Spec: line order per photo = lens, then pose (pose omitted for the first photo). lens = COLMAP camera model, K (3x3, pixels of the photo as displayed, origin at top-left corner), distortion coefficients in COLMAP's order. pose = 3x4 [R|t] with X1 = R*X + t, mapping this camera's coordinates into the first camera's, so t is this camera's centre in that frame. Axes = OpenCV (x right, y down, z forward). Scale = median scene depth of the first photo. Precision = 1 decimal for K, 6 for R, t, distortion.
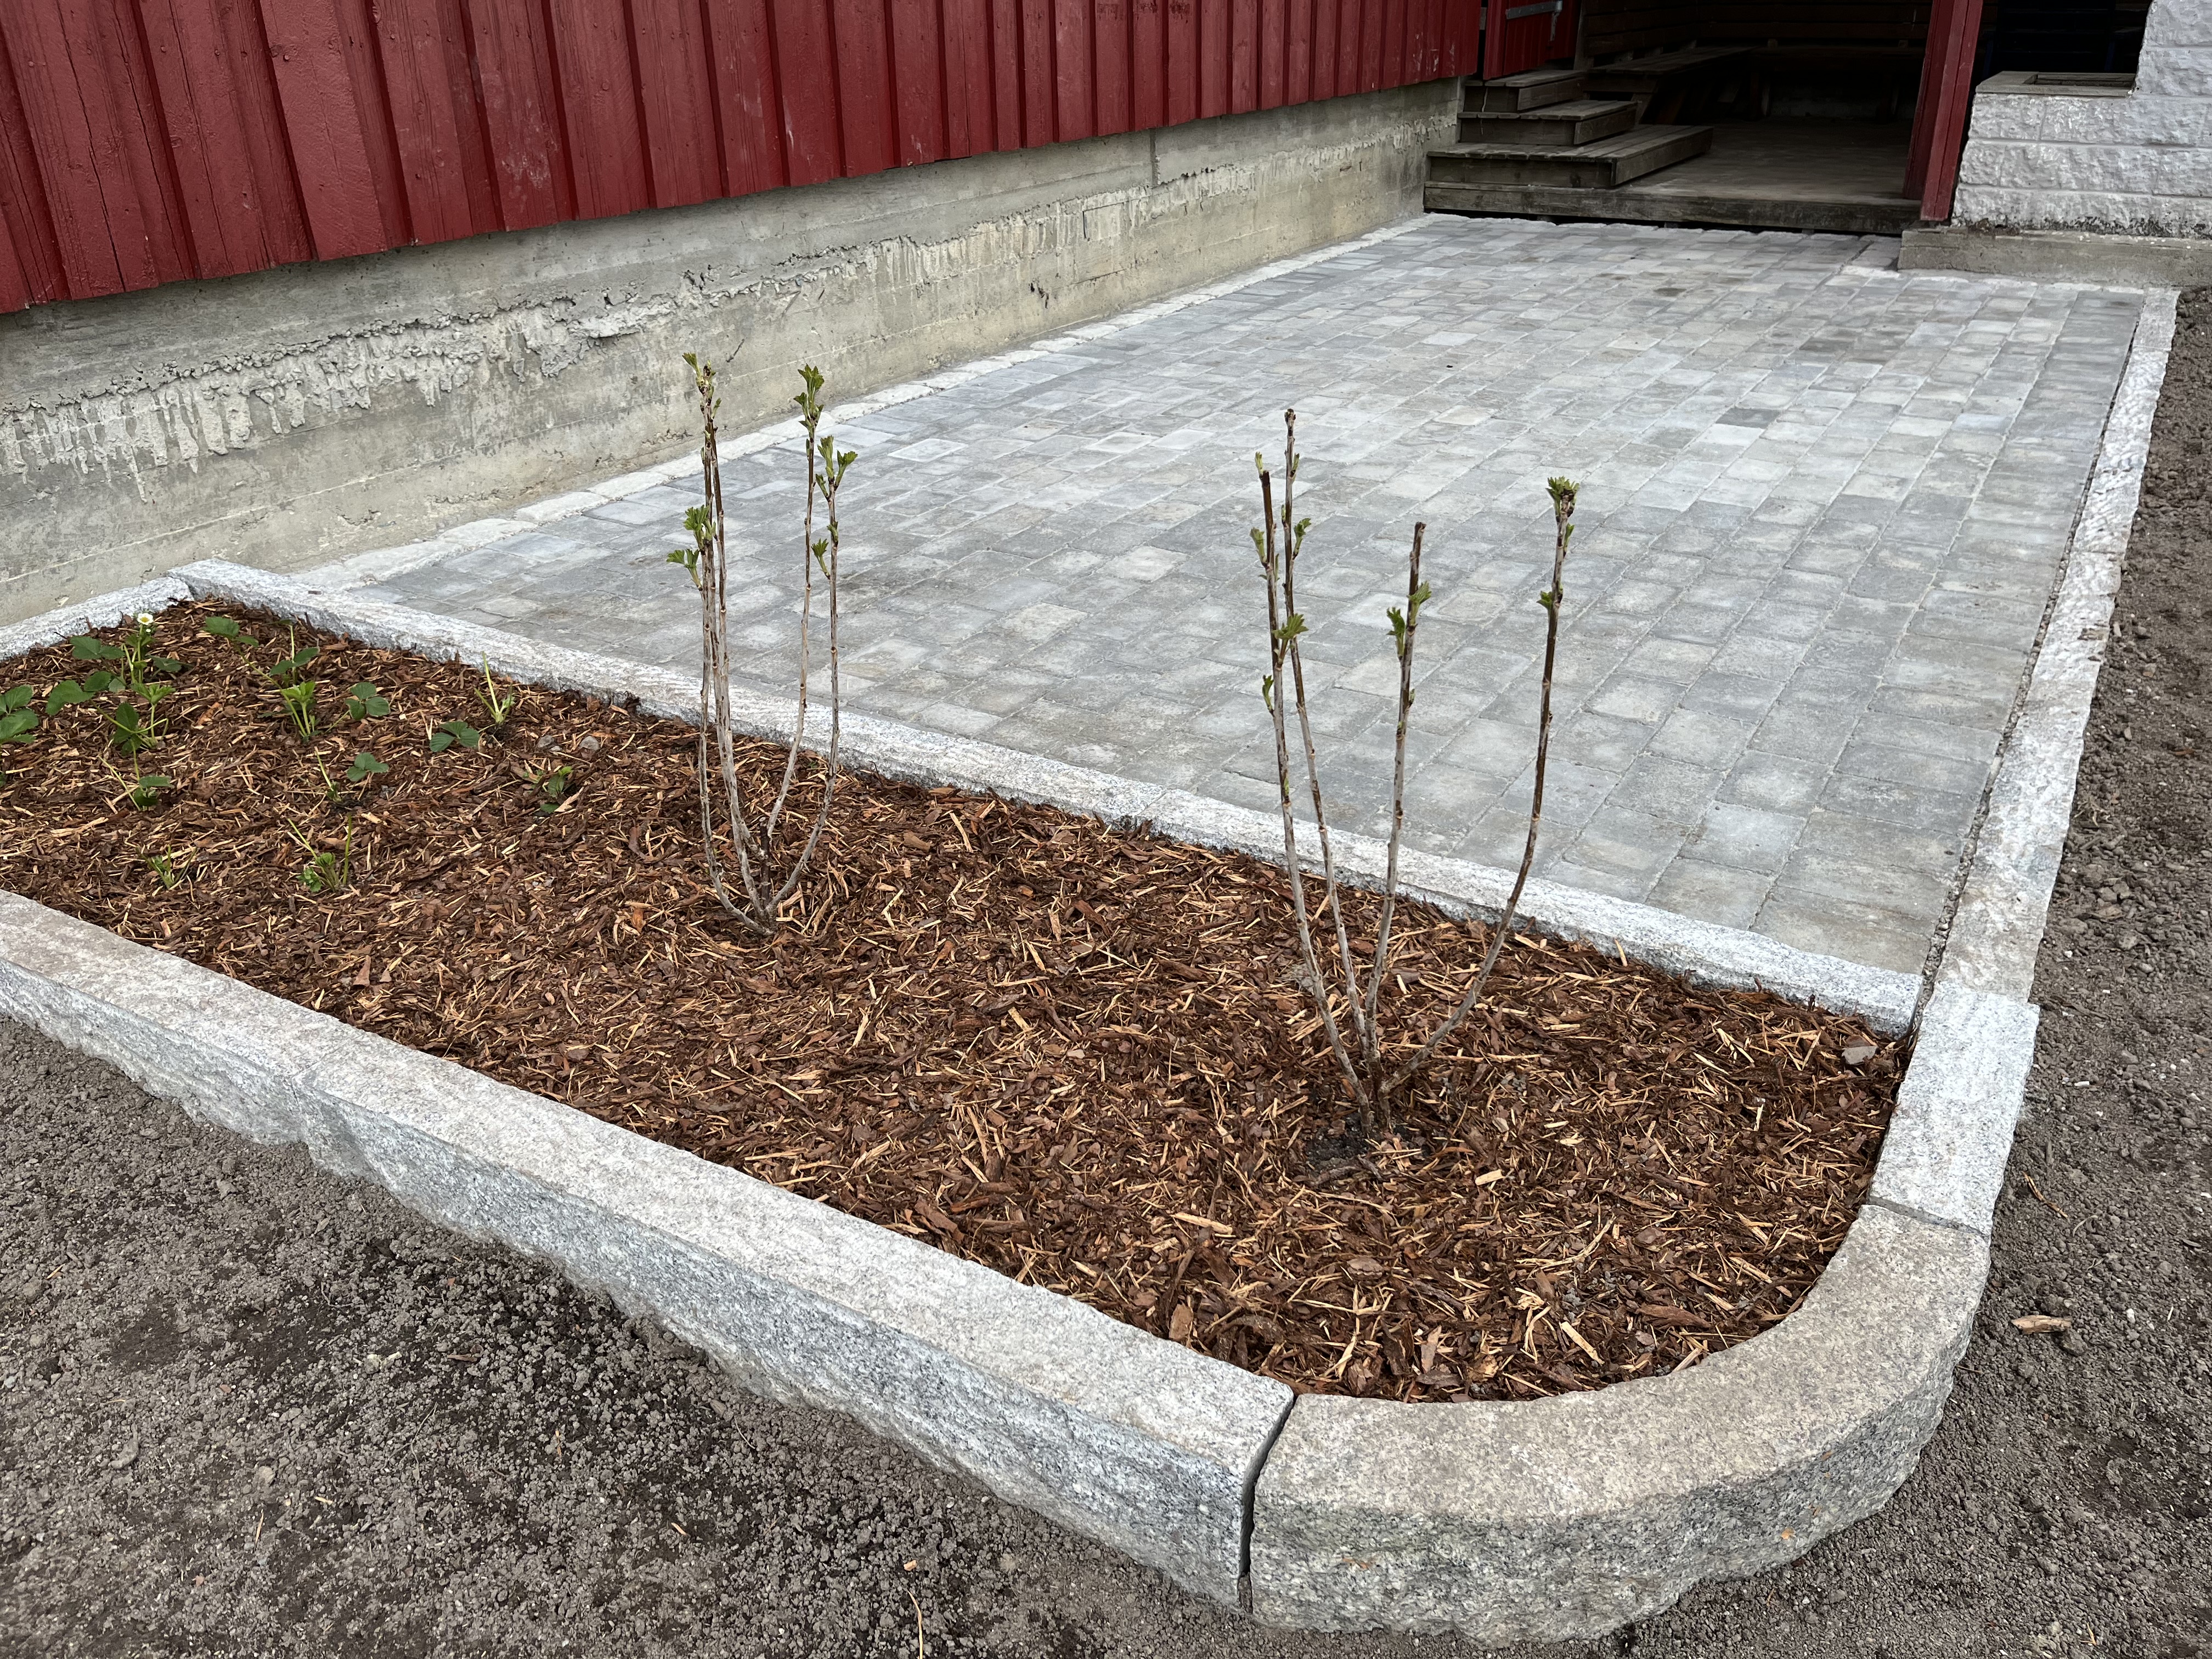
lens RADIAL K [[1665.7, 0, 1106.0], [0, 1665.7, 829.5], [0, 0, 1]] dist [0.056427, -0.087420]
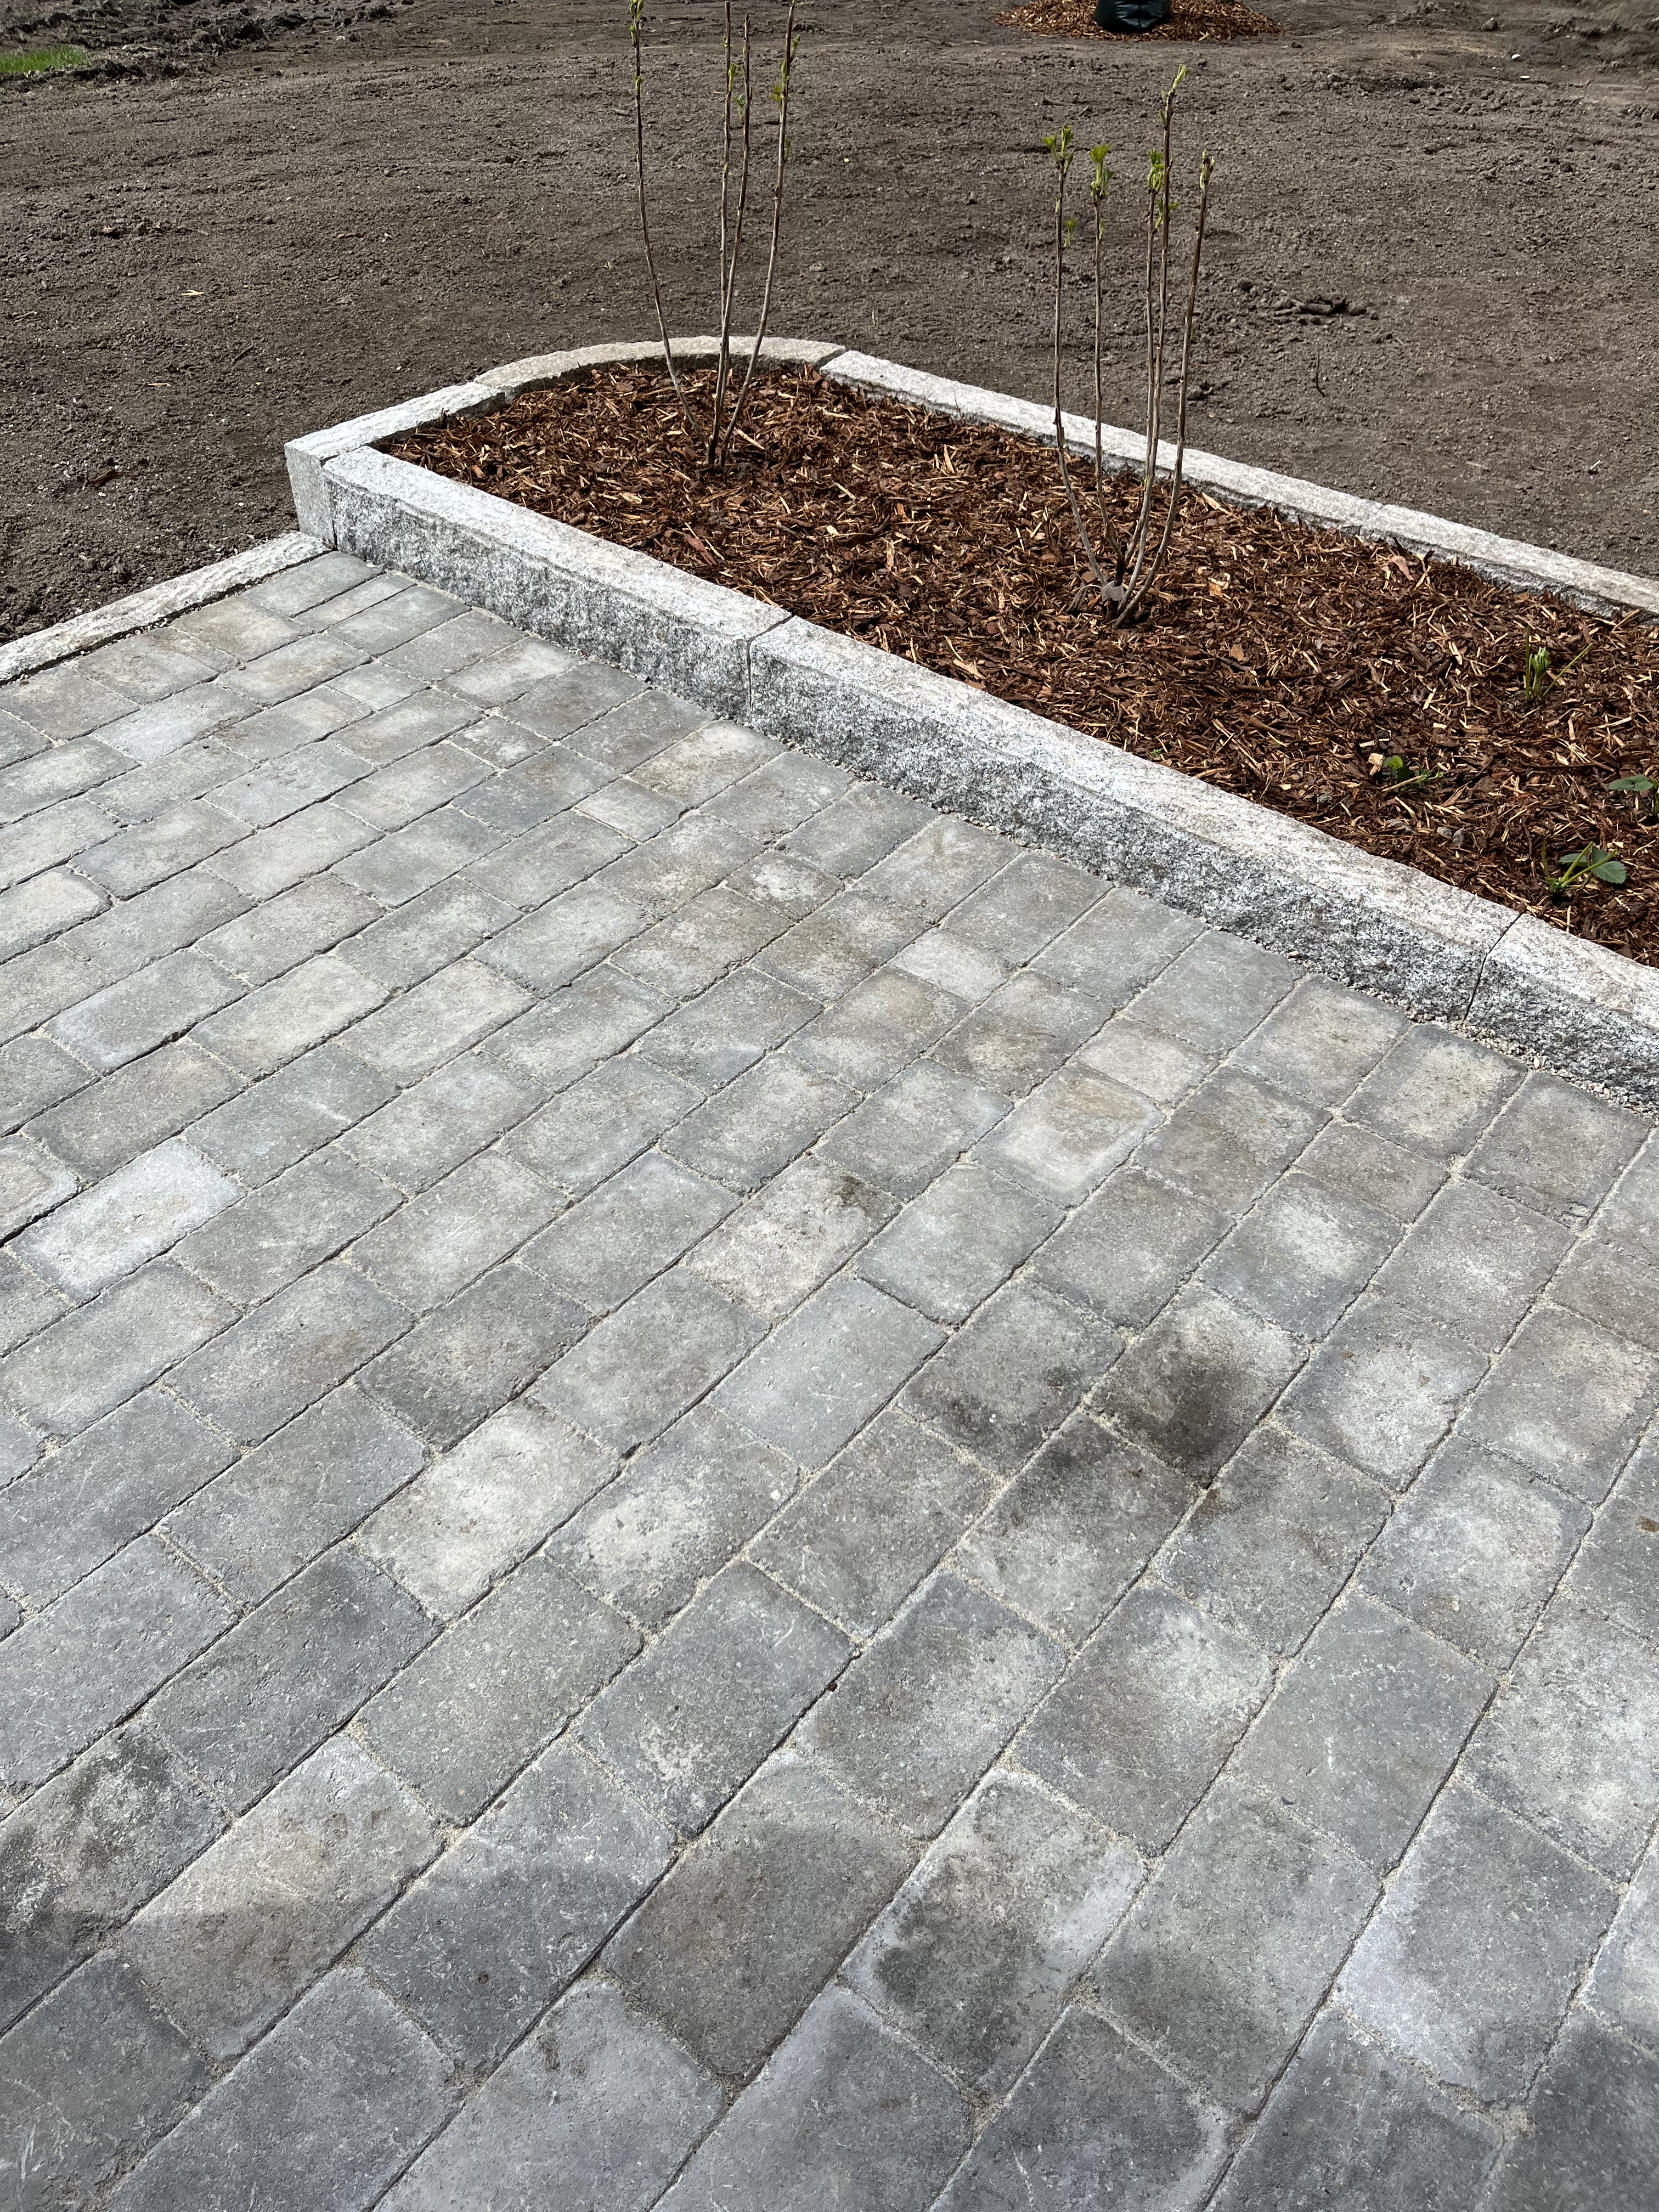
lens RADIAL K [[1665.7, 0, 829.5], [0, 1665.7, 1106.0], [0, 0, 1]] dist [0.056427, -0.087420]
pose [[-0.989879, -0.086851, 0.112231, -0.102362], [0.076237, 0.341591, 0.936752, -0.601214], [-0.119695, 0.935827, -0.331513, 1.085472]]
